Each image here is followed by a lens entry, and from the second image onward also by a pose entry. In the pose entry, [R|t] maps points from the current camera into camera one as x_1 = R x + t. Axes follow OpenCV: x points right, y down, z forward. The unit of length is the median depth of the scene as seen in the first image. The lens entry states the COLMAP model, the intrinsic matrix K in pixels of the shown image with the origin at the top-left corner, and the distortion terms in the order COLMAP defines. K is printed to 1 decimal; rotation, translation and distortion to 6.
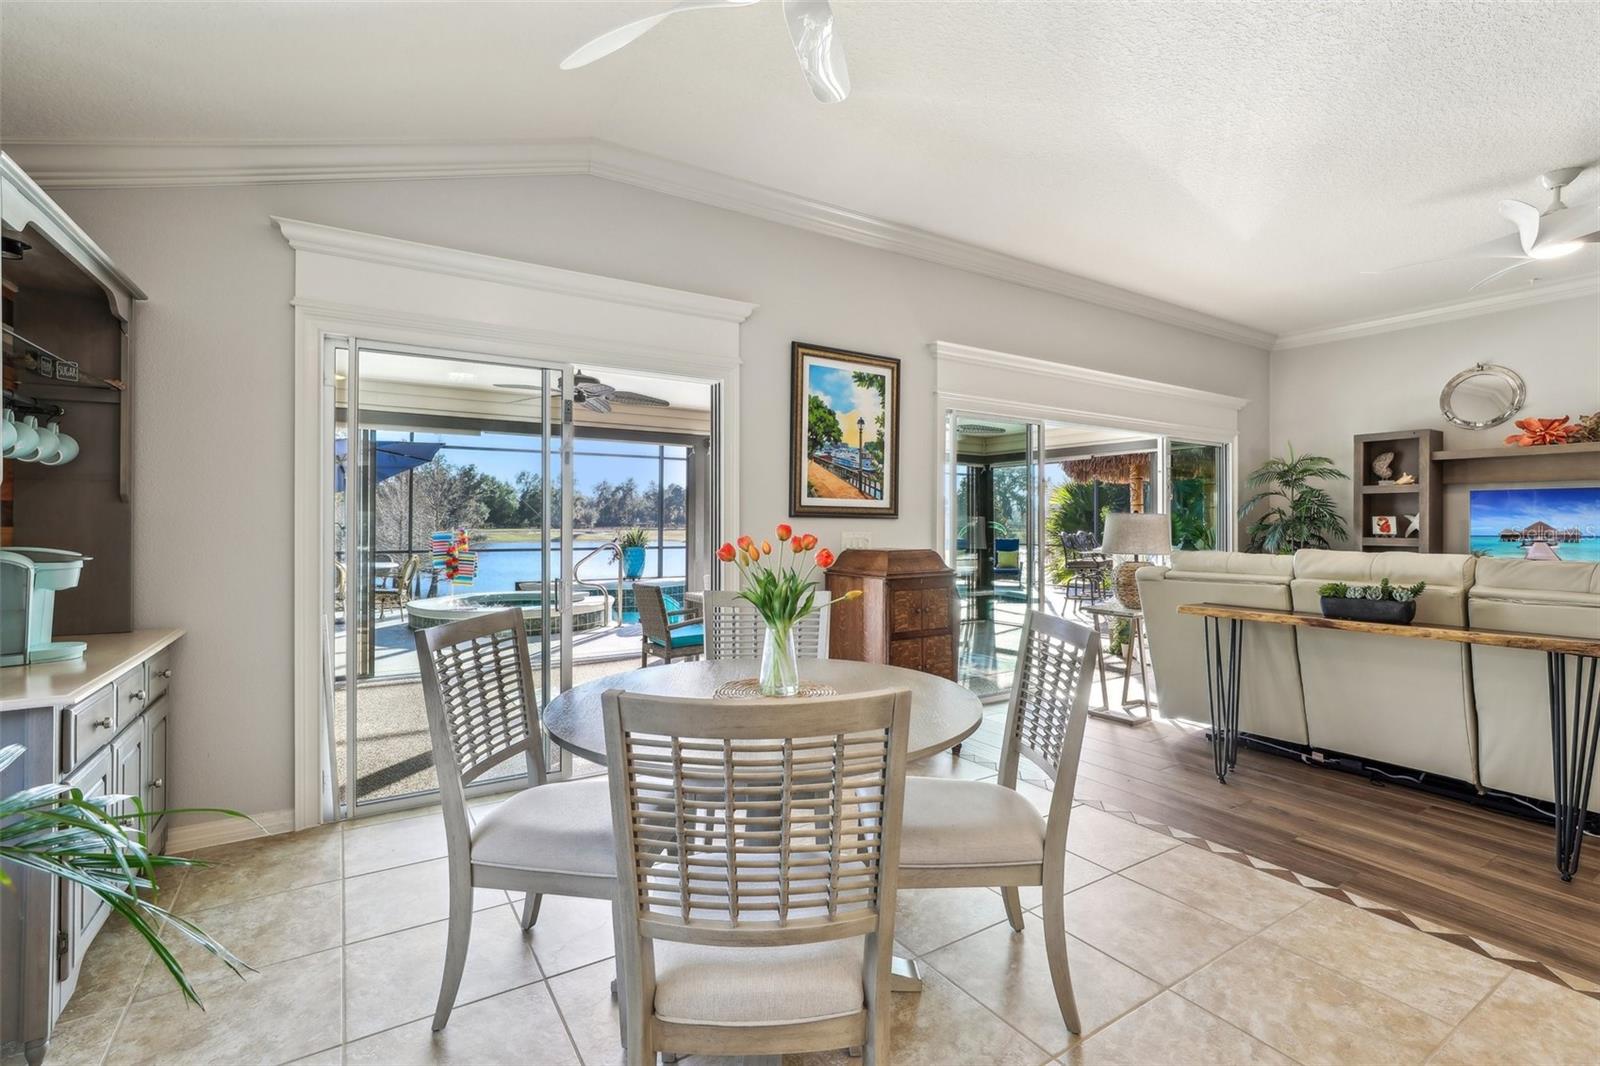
lens RADIAL K [[724.9, 0, 796.3], [0, 724.9, 525.6], [0, 0, 1]] dist [-0.024024, 0.013767]
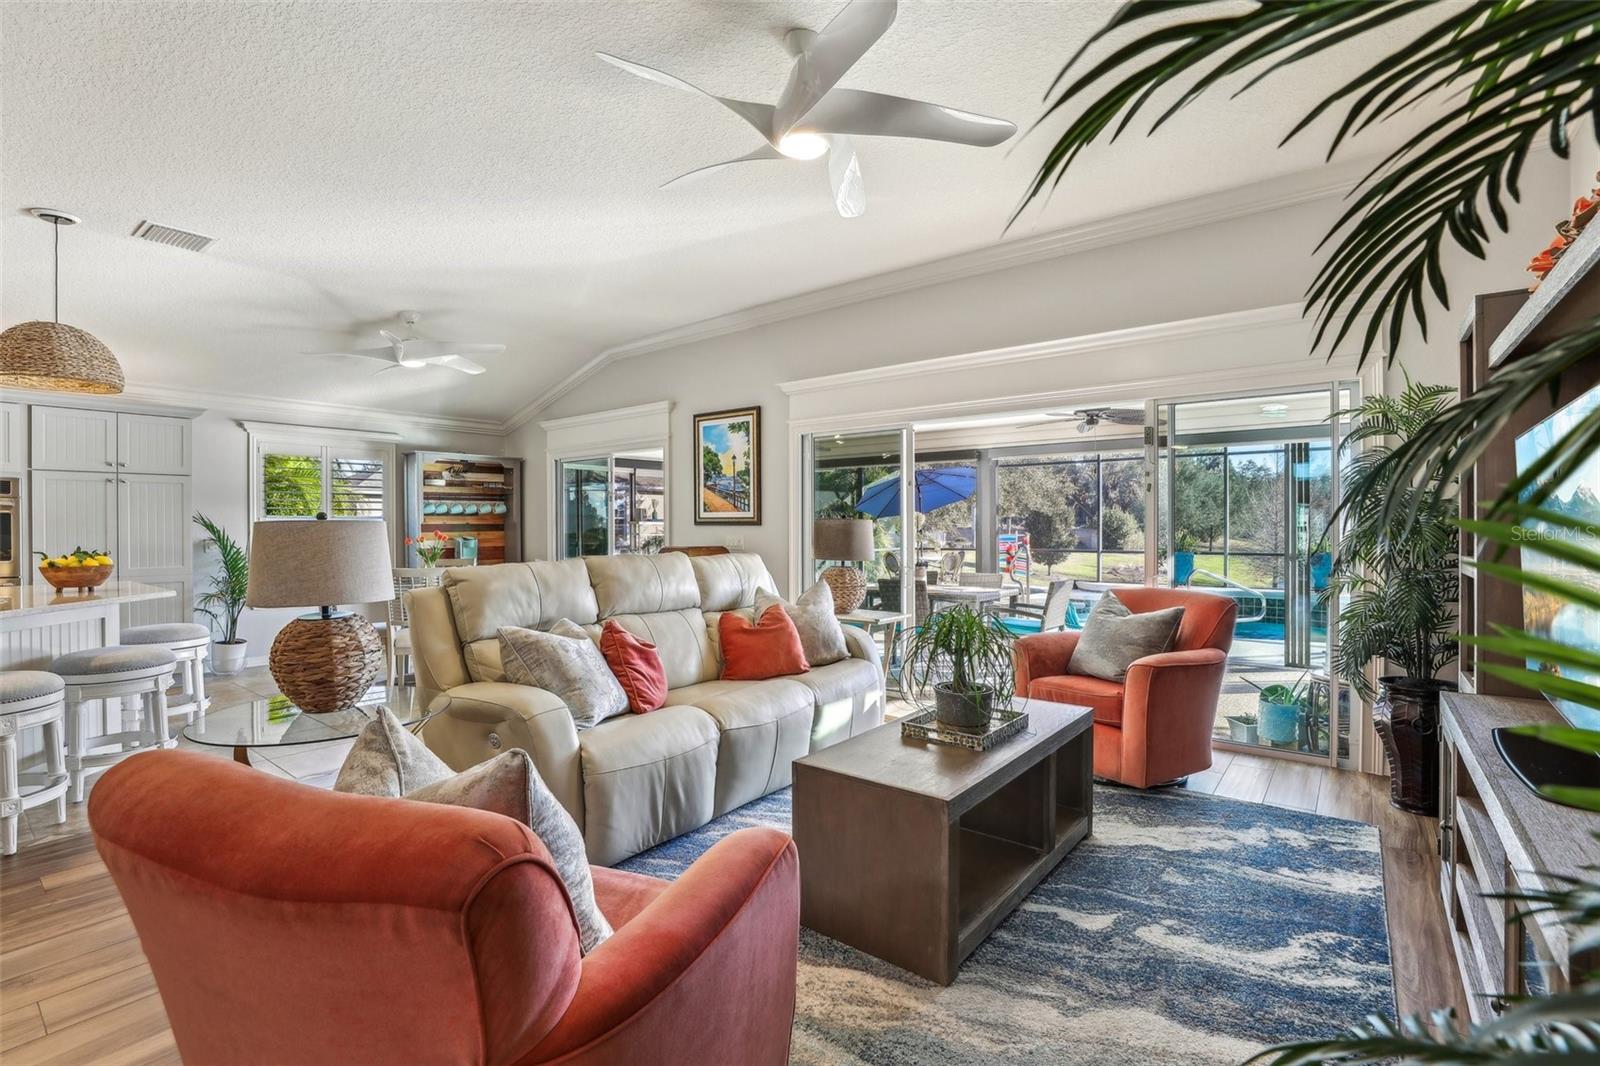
lens RADIAL K [[734.2, 0, 800.7], [0, 734.2, 530.7], [0, 0, 1]] dist [-0.042618, 0.013352]
pose [[0.336031, 0.000316, -0.941851, 1.470063], [0.002615, 0.999996, 0.001268, -0.001039], [0.941847, -0.002889, 0.336029, 0.628543]]
